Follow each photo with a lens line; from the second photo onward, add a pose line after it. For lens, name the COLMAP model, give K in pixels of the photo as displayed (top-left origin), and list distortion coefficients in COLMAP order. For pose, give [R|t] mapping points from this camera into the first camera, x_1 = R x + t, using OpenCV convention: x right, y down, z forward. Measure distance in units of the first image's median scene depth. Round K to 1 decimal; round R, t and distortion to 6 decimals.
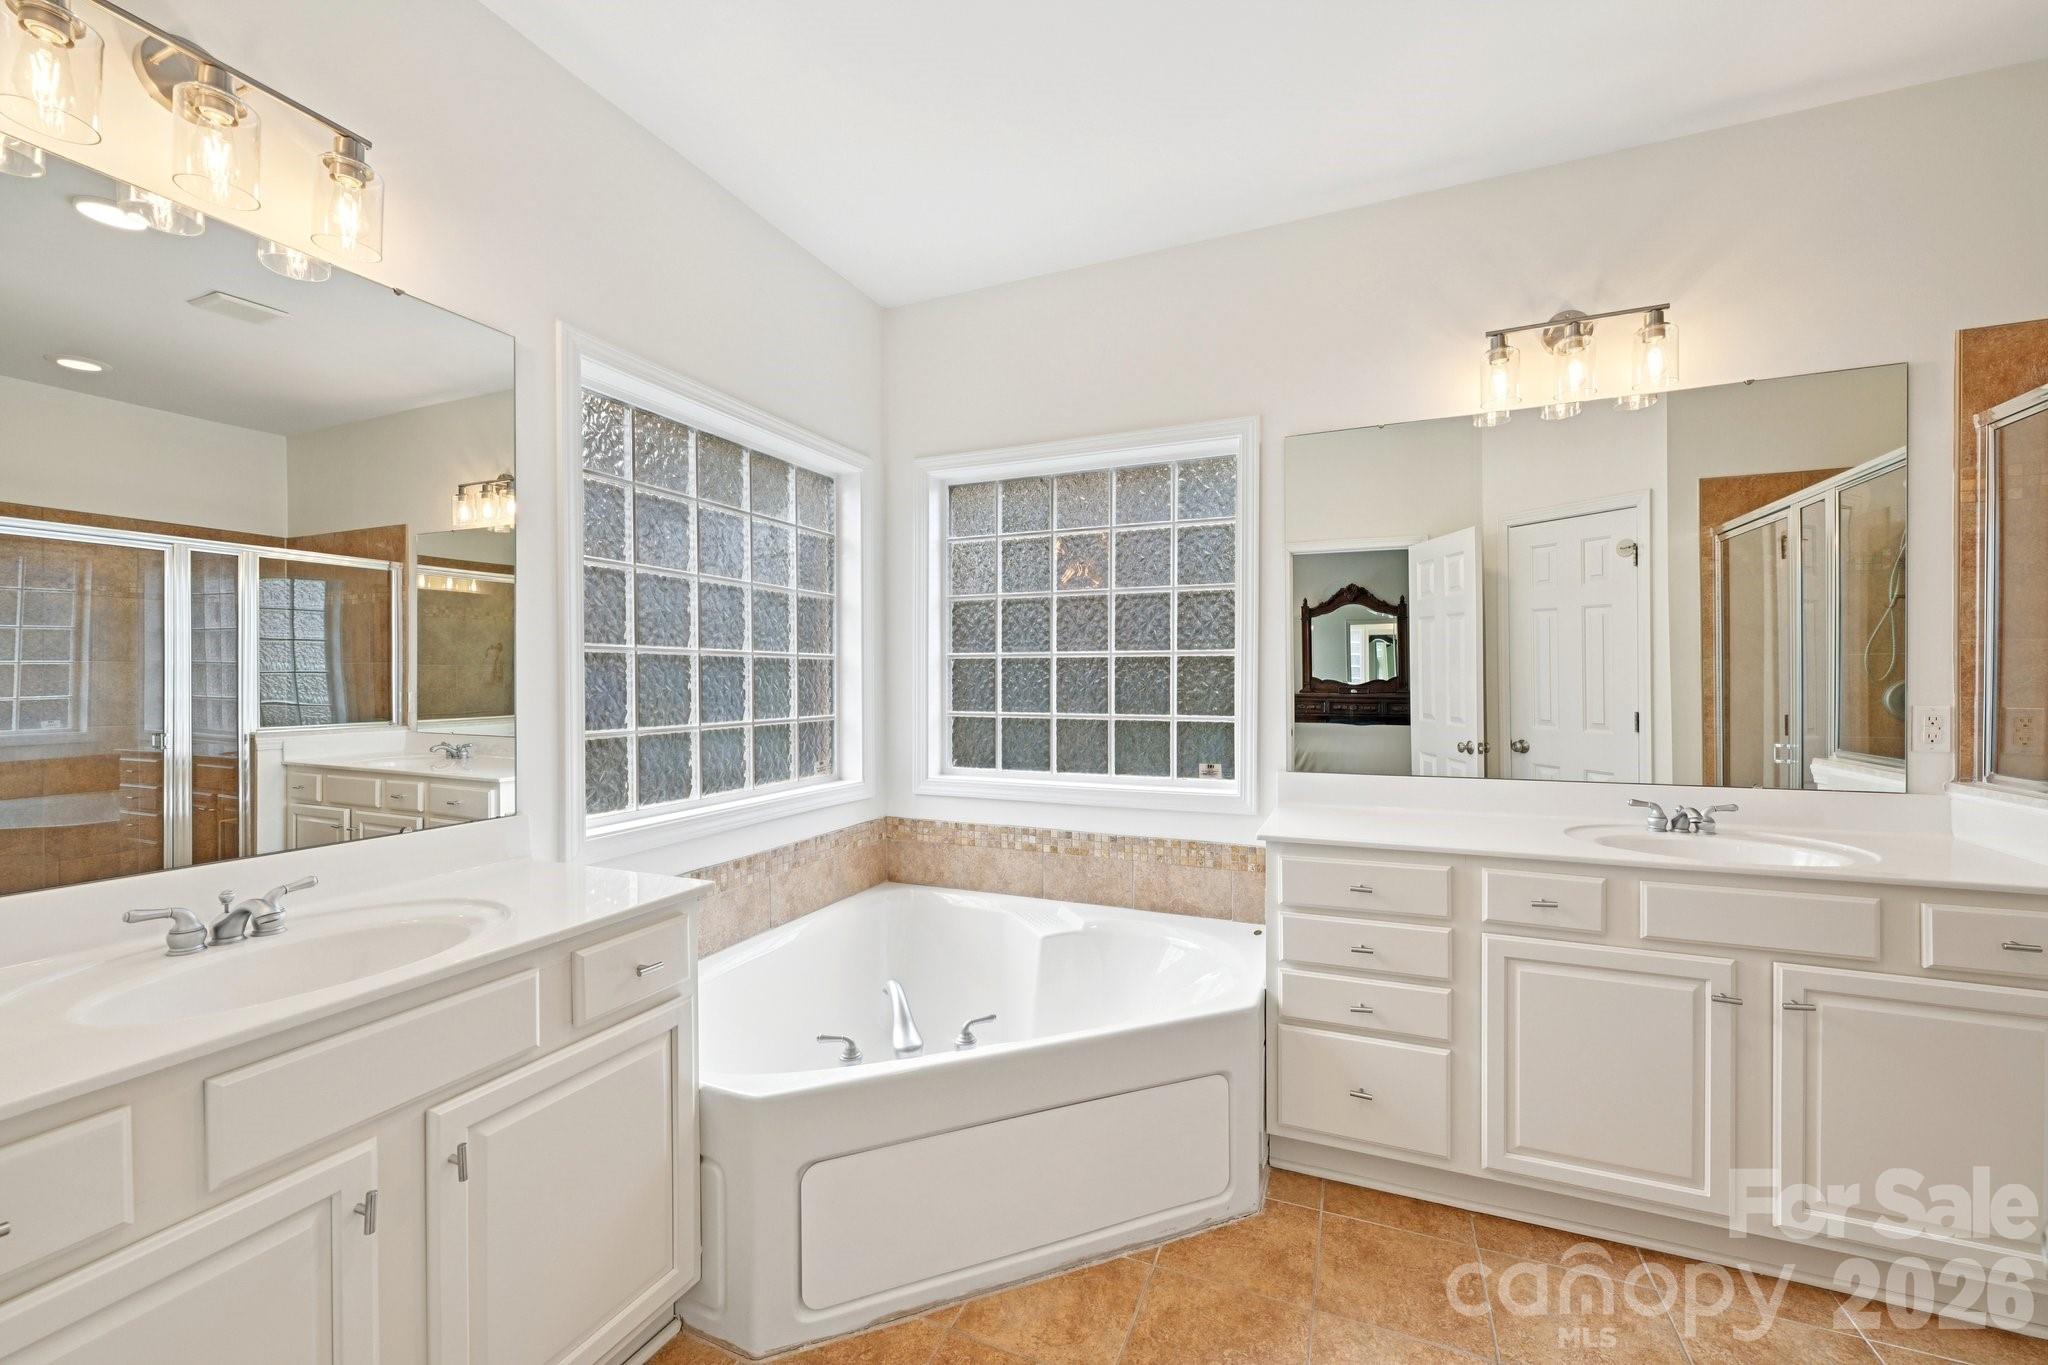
lens RADIAL K [[811.6, 0, 1028.7], [0, 811.6, 685.0], [0, 0, 1]] dist [-0.000483, -0.000593]
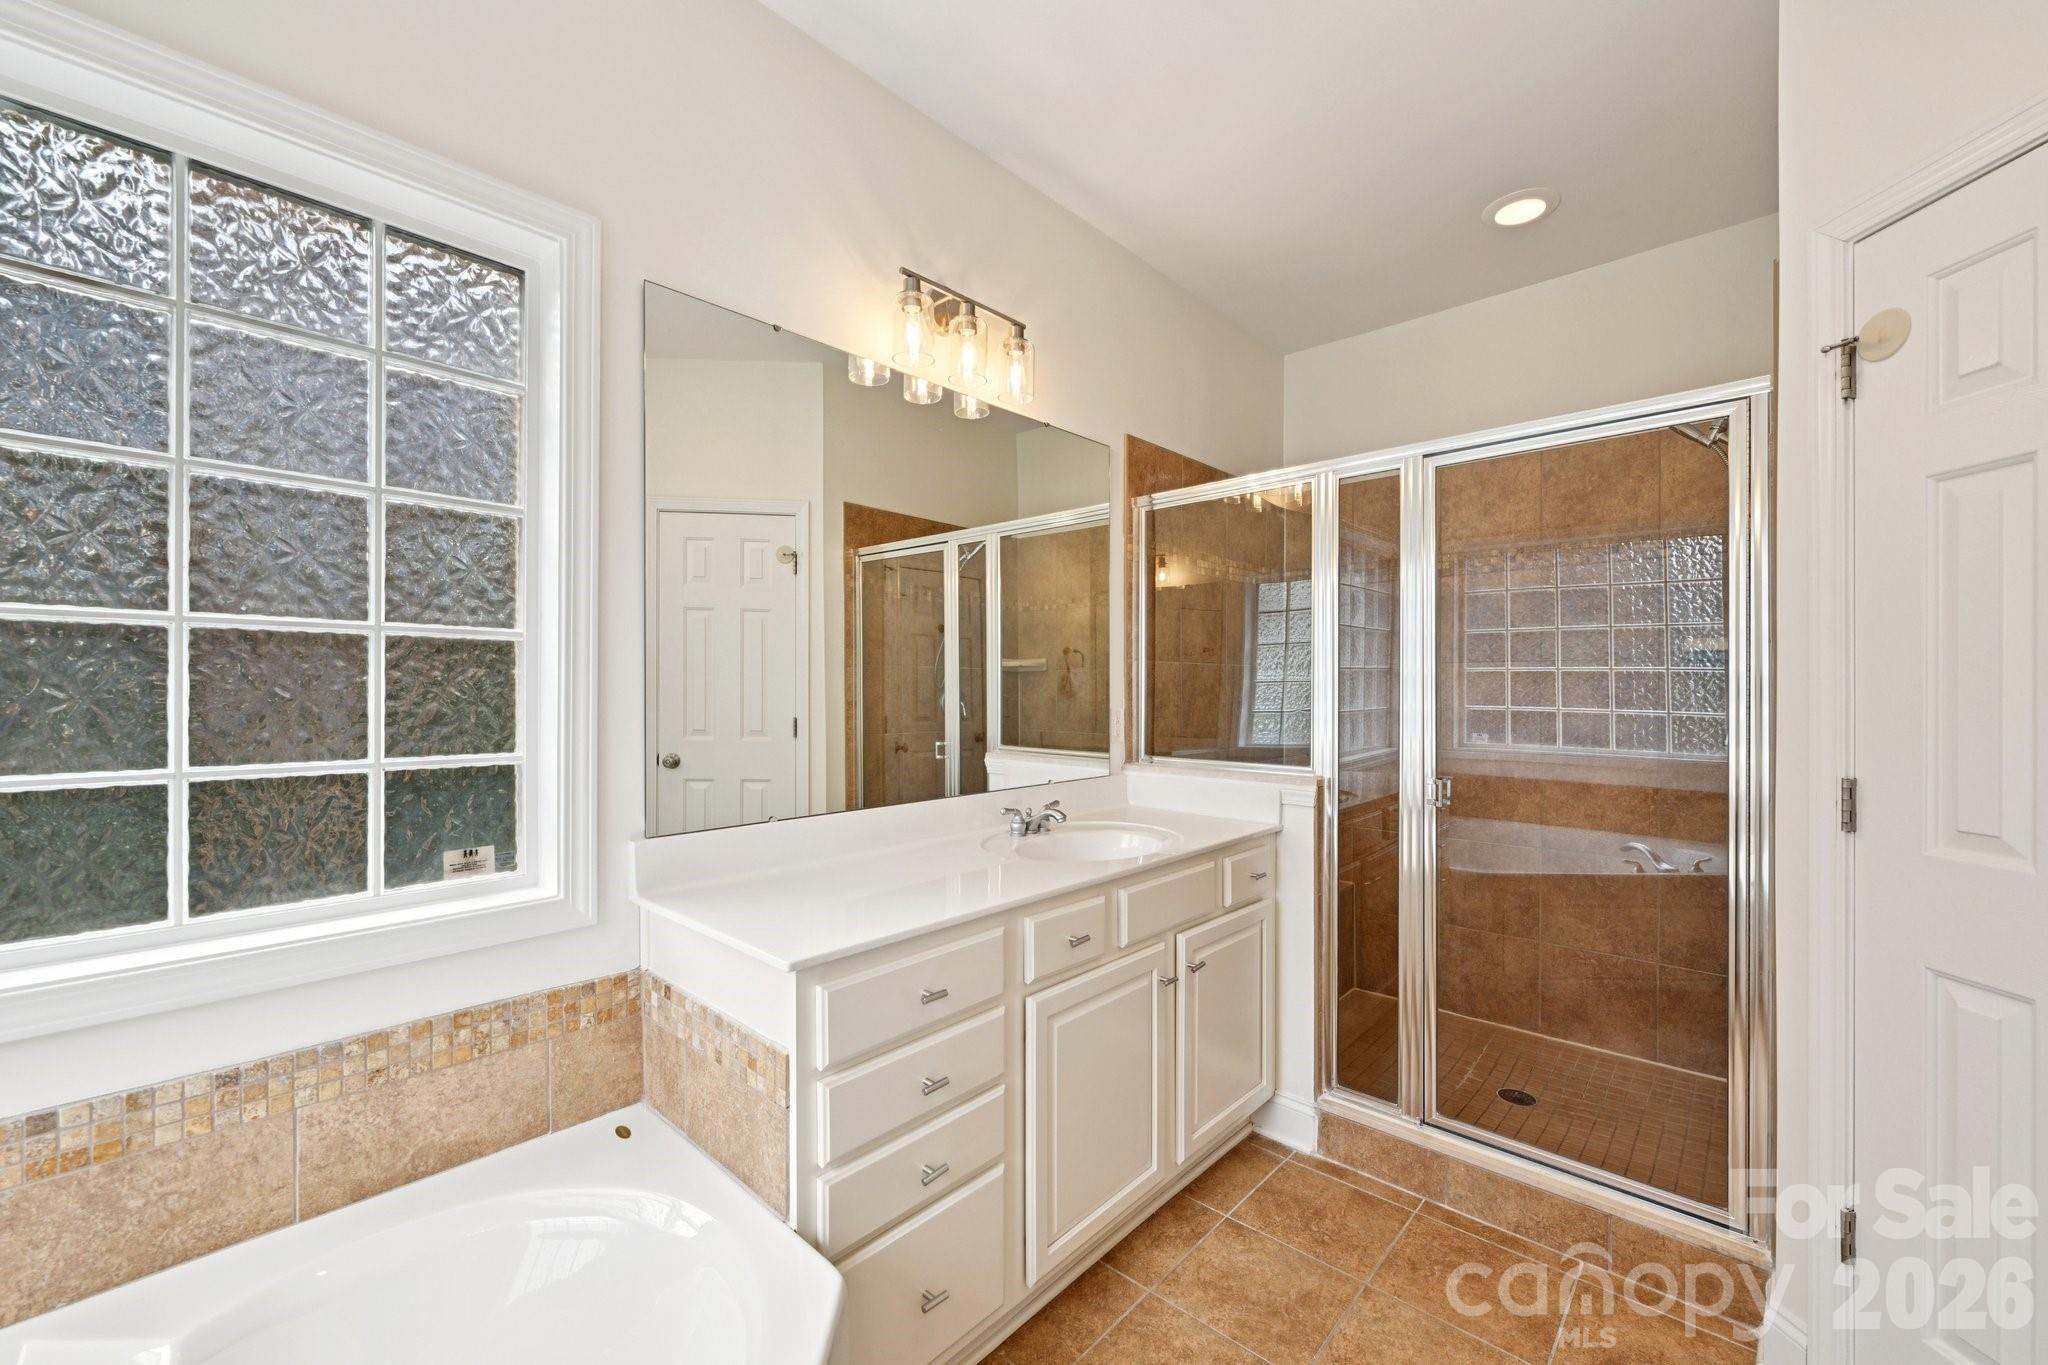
lens RADIAL K [[811.6, 0, 1028.7], [0, 811.6, 685.0], [0, 0, 1]] dist [-0.000483, -0.000593]
pose [[0.331168, 0.004402, 0.943562, -0.145828], [-0.001028, 0.999990, -0.004305, -0.004599], [-0.943571, 0.000456, 0.331169, 0.494983]]
